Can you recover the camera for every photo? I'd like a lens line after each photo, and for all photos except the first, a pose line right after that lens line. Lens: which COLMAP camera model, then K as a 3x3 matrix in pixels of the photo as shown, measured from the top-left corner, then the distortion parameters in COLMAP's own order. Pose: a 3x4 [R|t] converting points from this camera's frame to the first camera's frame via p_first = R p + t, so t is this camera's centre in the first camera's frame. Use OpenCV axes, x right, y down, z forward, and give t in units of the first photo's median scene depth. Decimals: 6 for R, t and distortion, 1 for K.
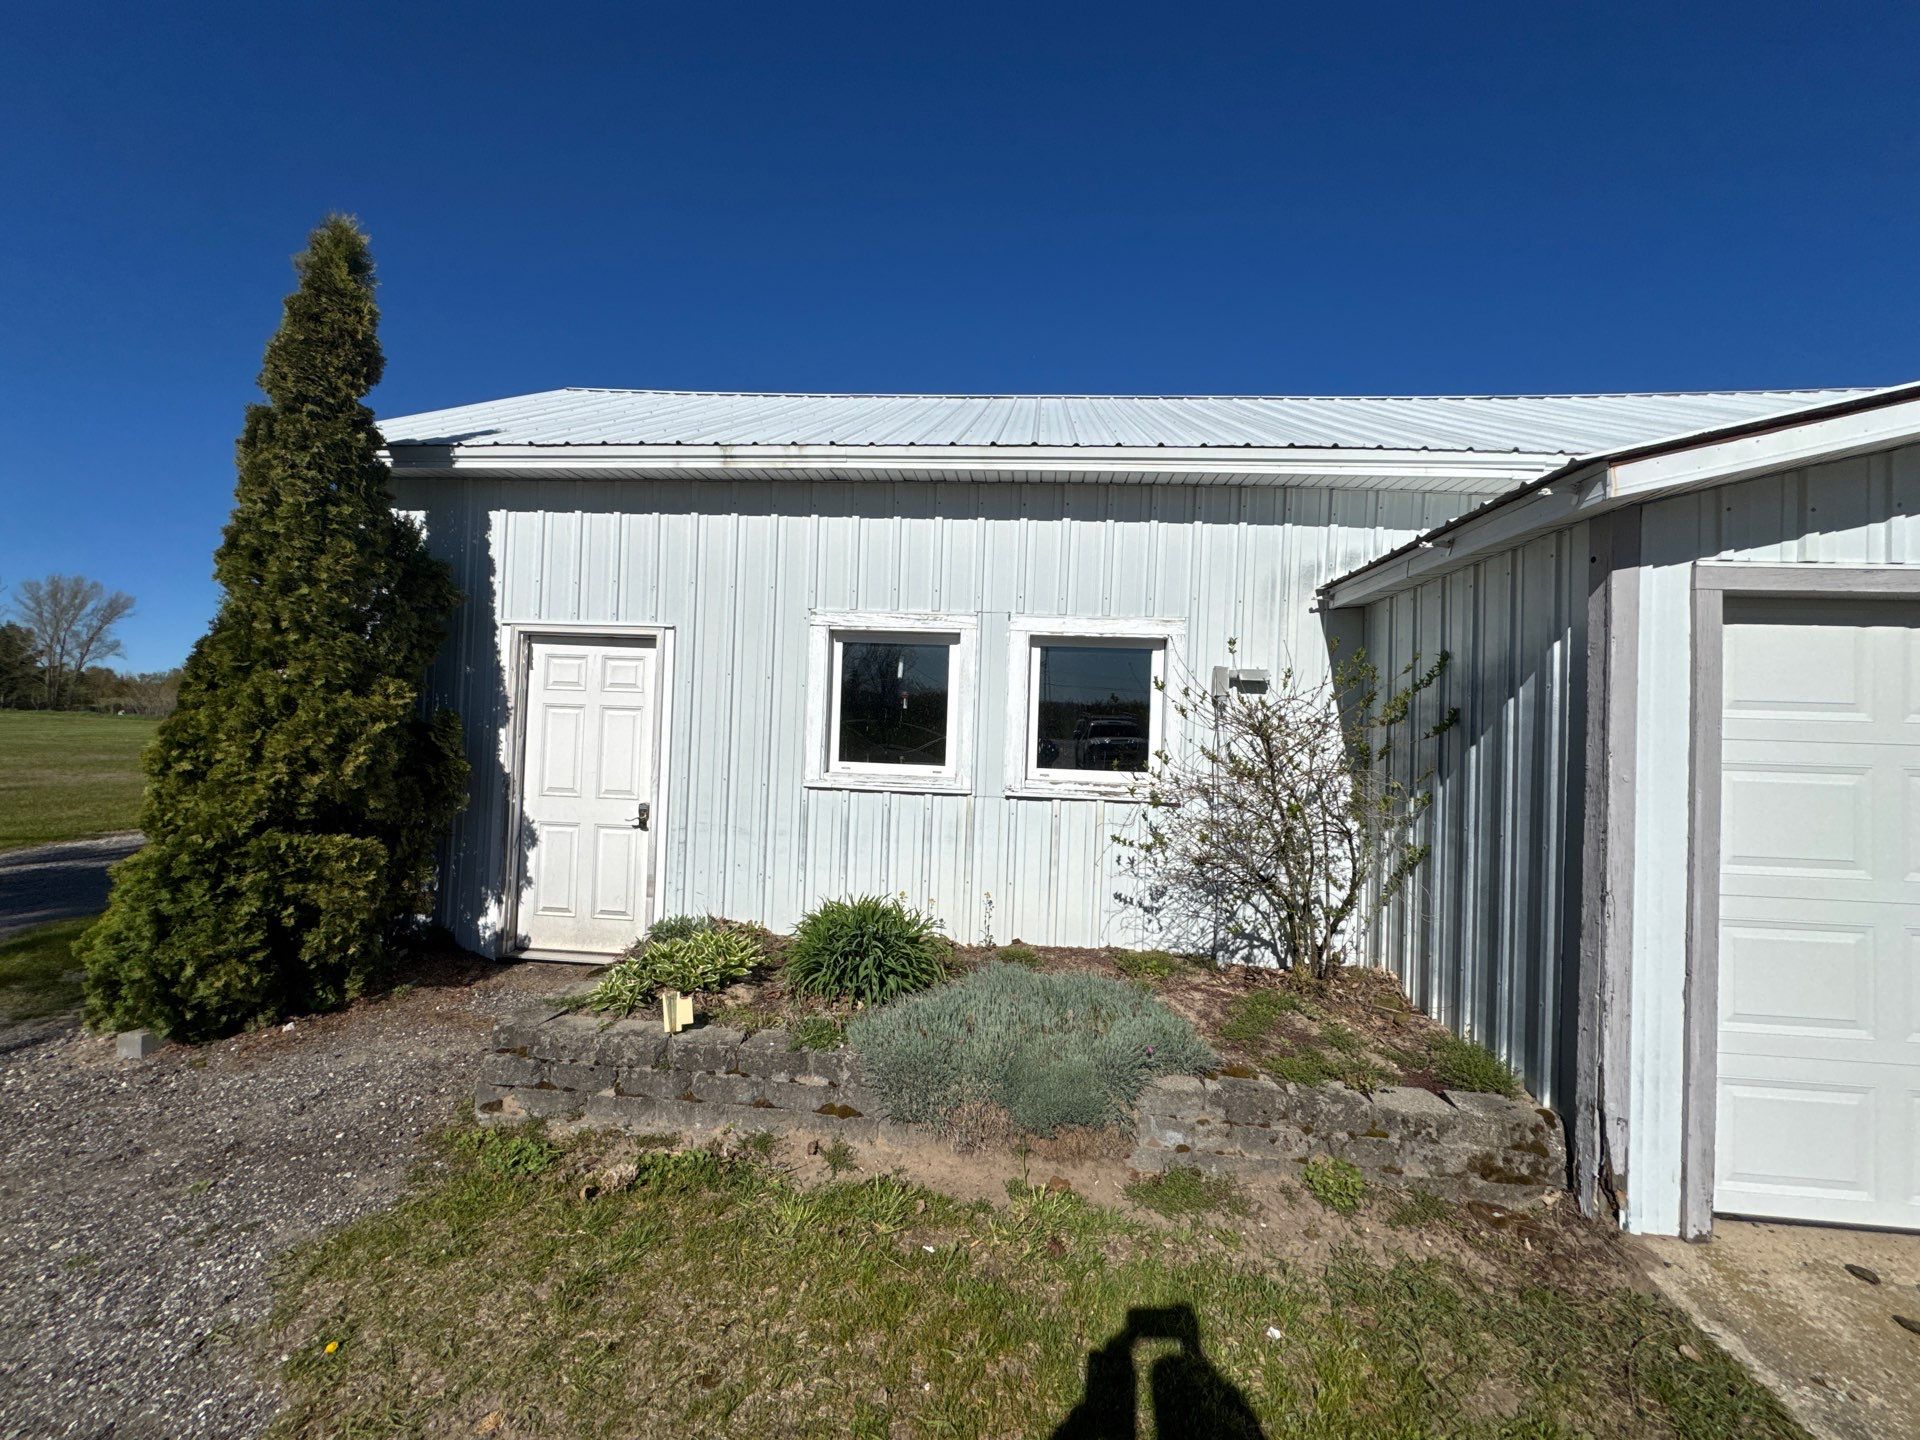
lens RADIAL K [[766.7, 0, 960.0], [0, 766.7, 720.0], [0, 0, 1]] dist [-0.001388, -0.000271]
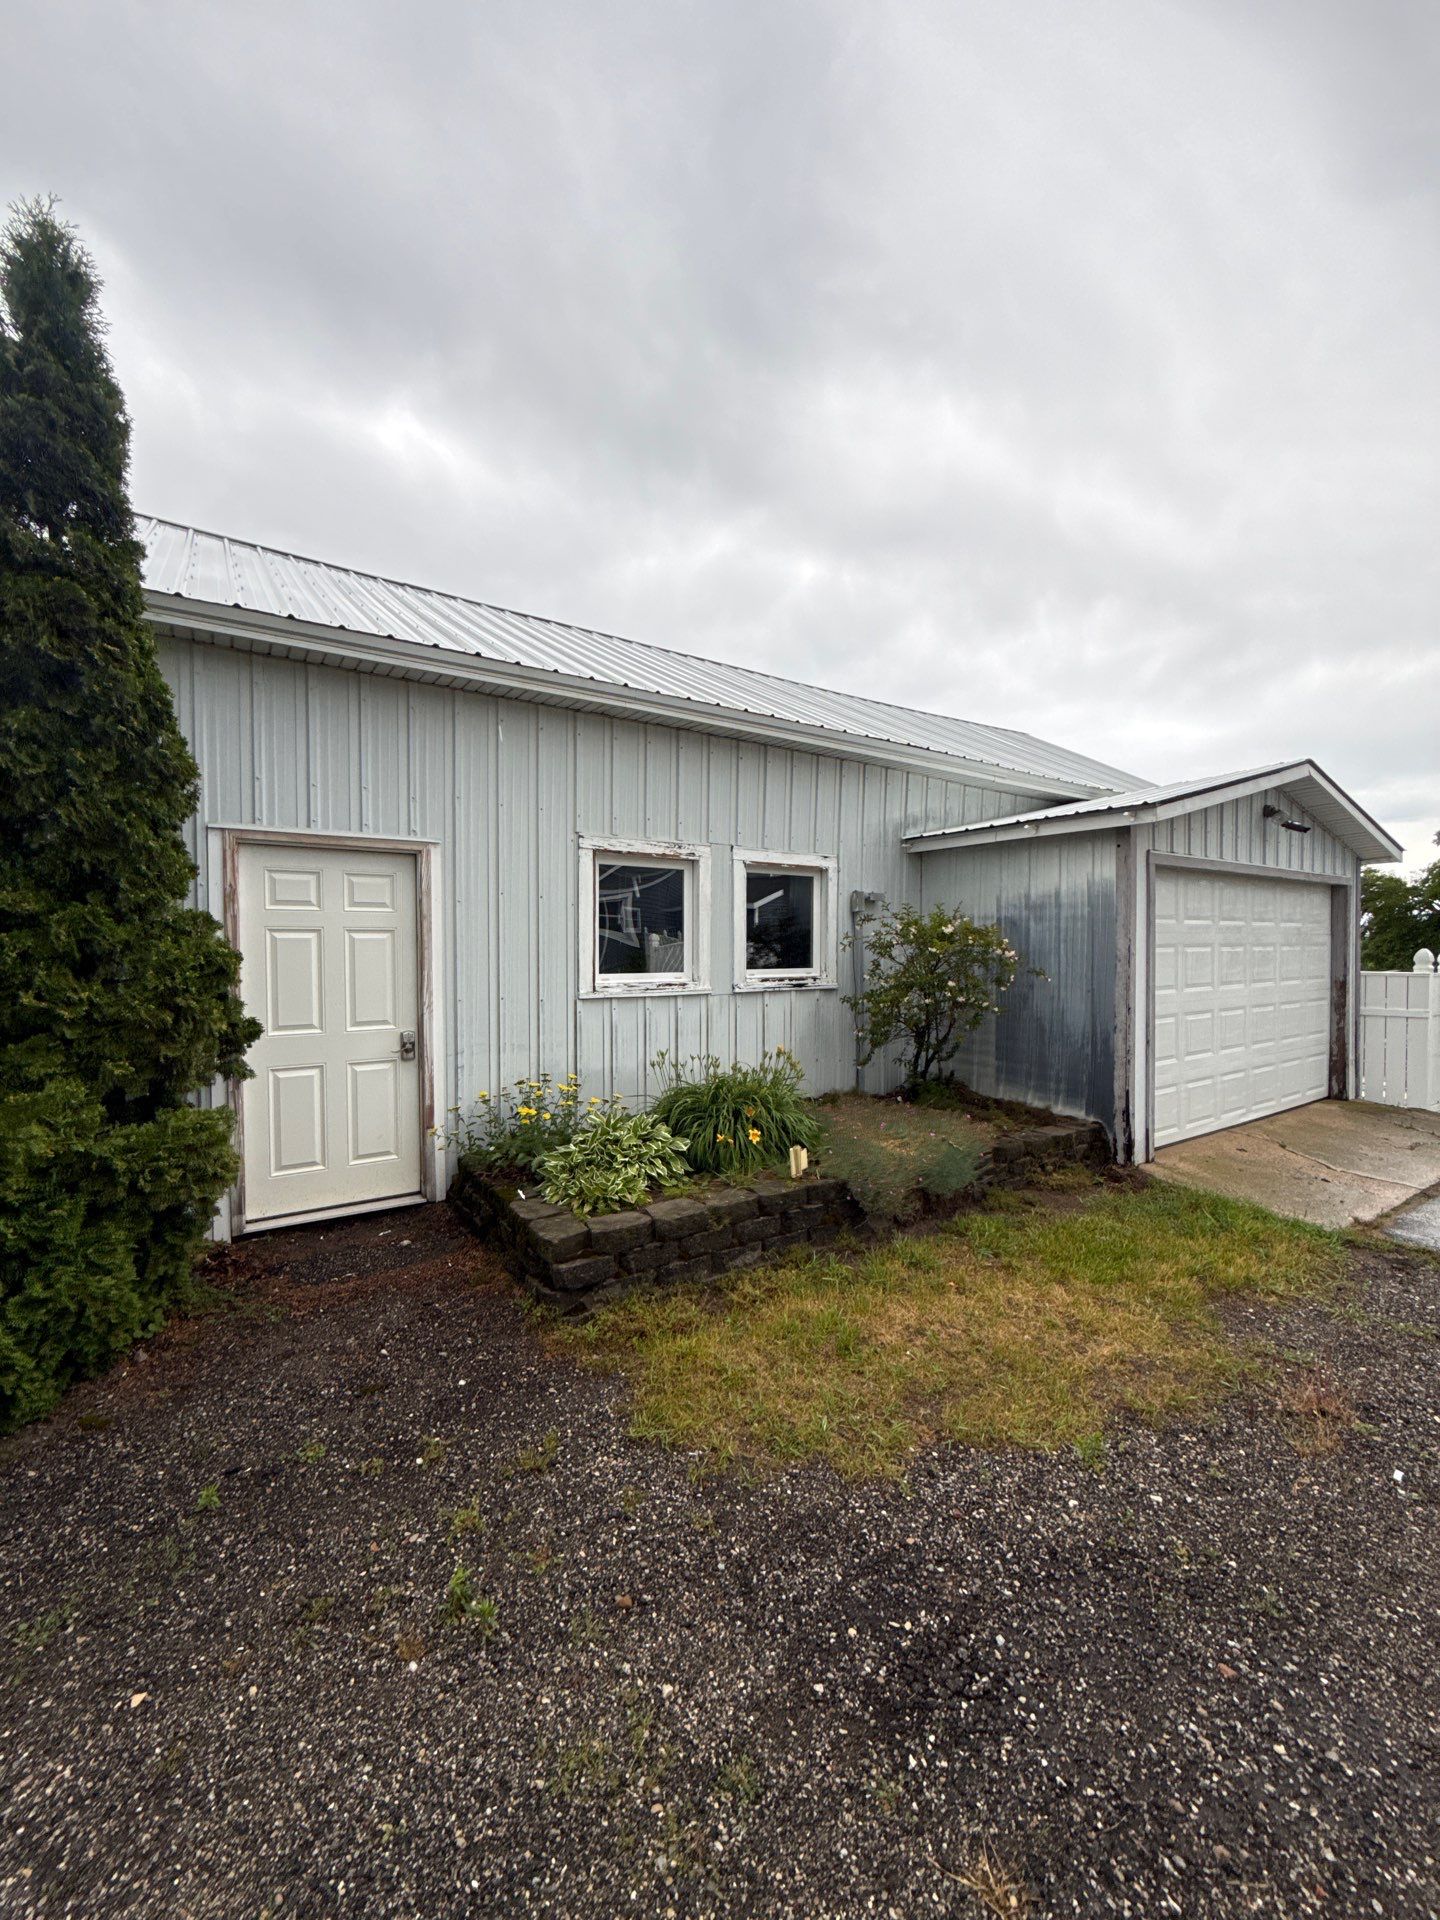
lens RADIAL K [[766.7, 0, 720.0], [0, 766.7, 960.0], [0, 0, 1]] dist [-0.001388, -0.000271]
pose [[0.786321, -0.047239, 0.616010, -0.678374], [0.022660, 0.998607, 0.047655, -0.013796], [-0.617403, -0.023513, 0.786295, 0.036761]]
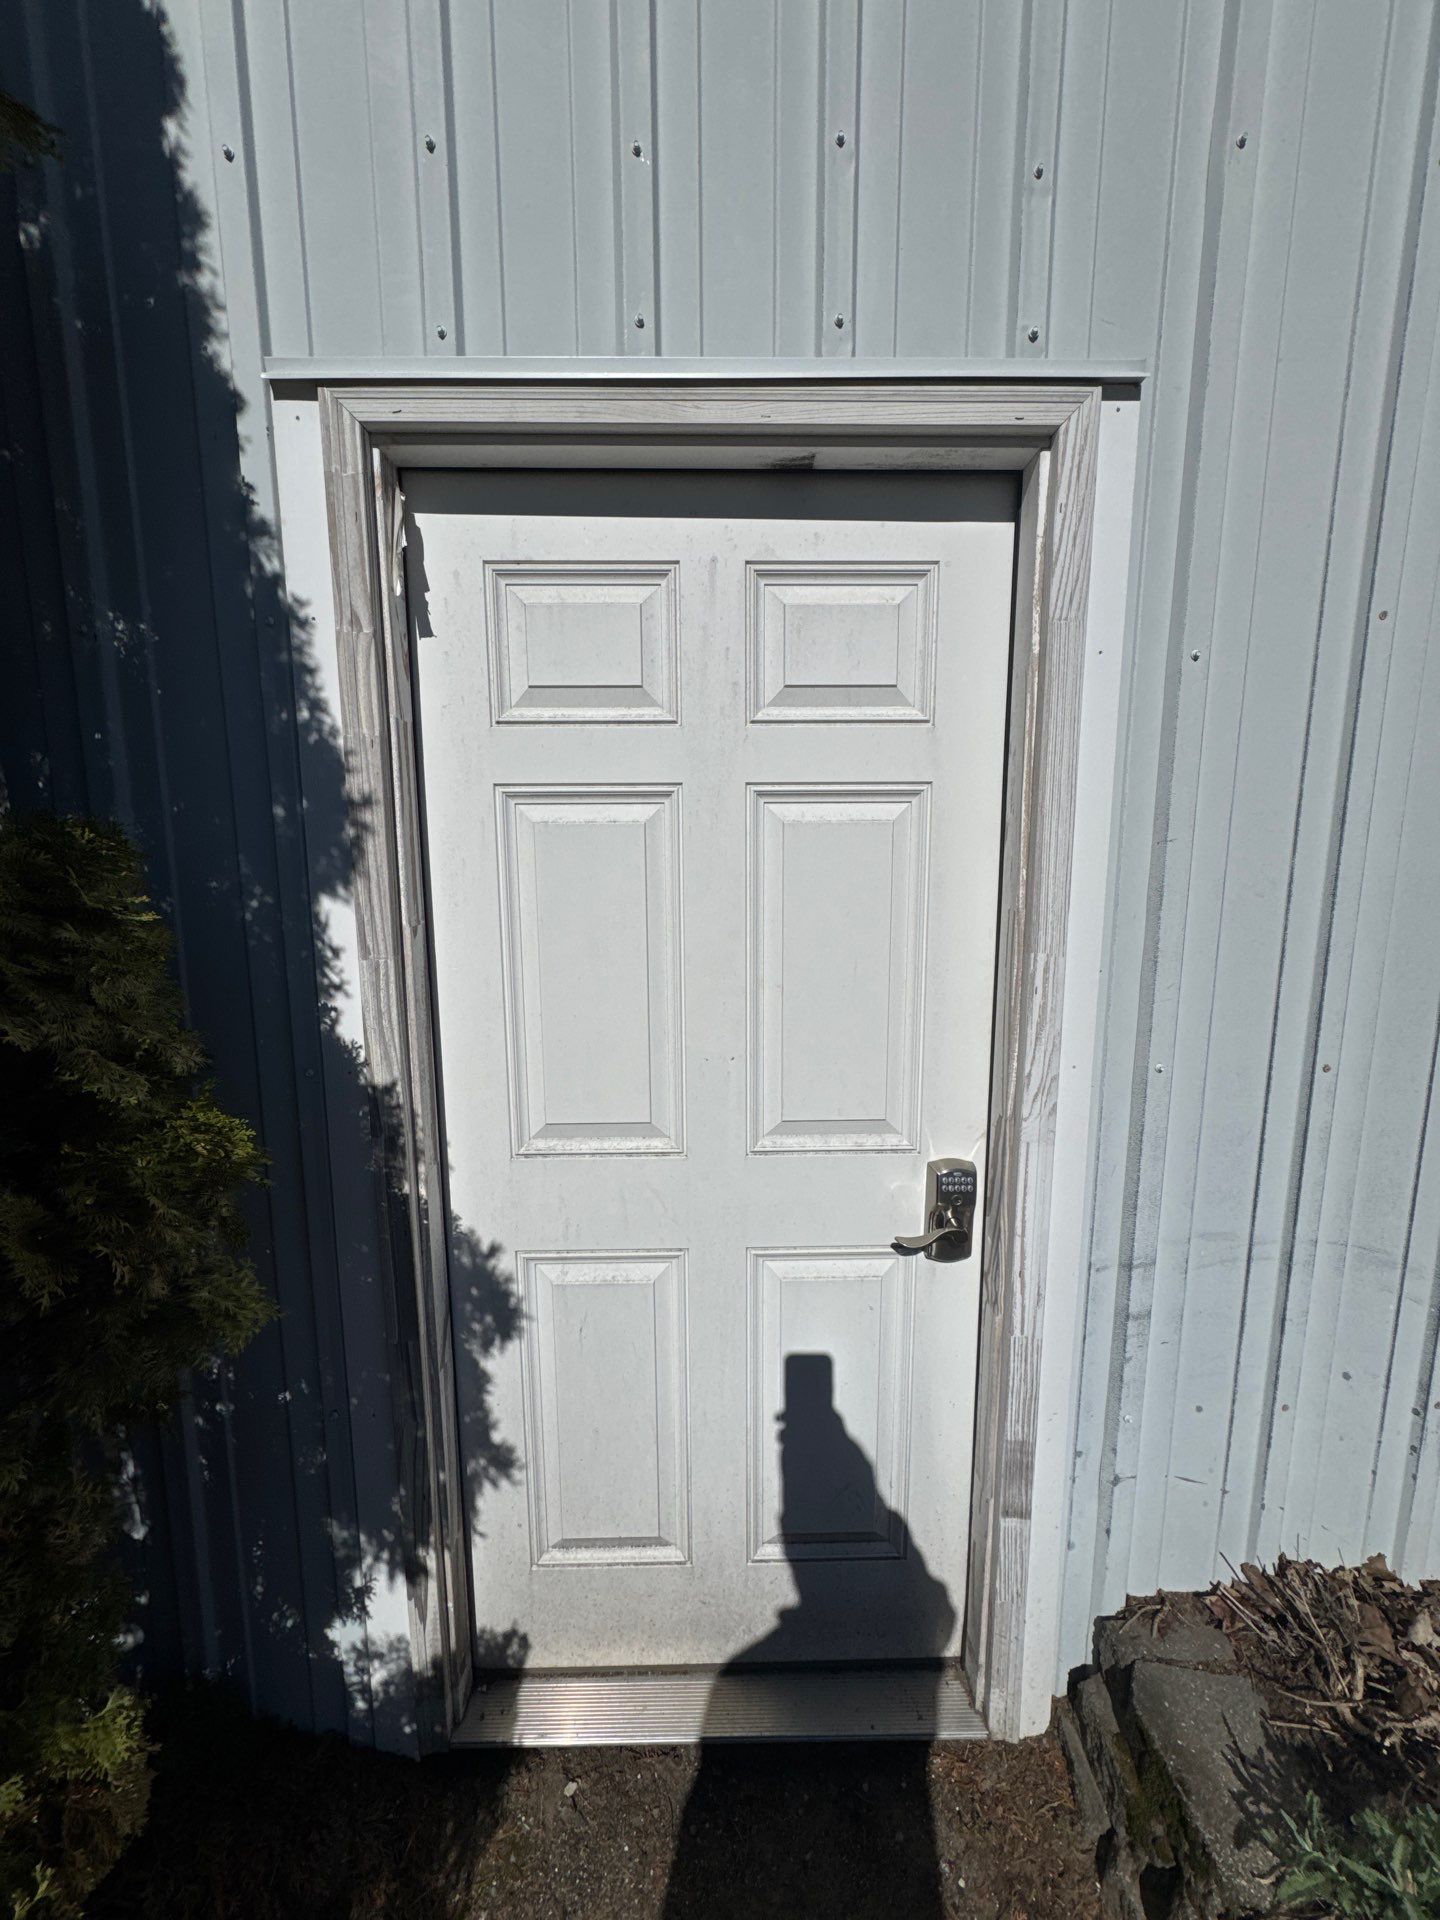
lens RADIAL K [[766.7, 0, 720.0], [0, 766.7, 960.0], [0, 0, 1]] dist [-0.001388, -0.000271]
pose [[0.992932, -0.051093, 0.107121, -0.510742], [0.031666, 0.983920, 0.175781, -0.006830], [-0.114379, -0.171146, 0.978584, 0.764446]]
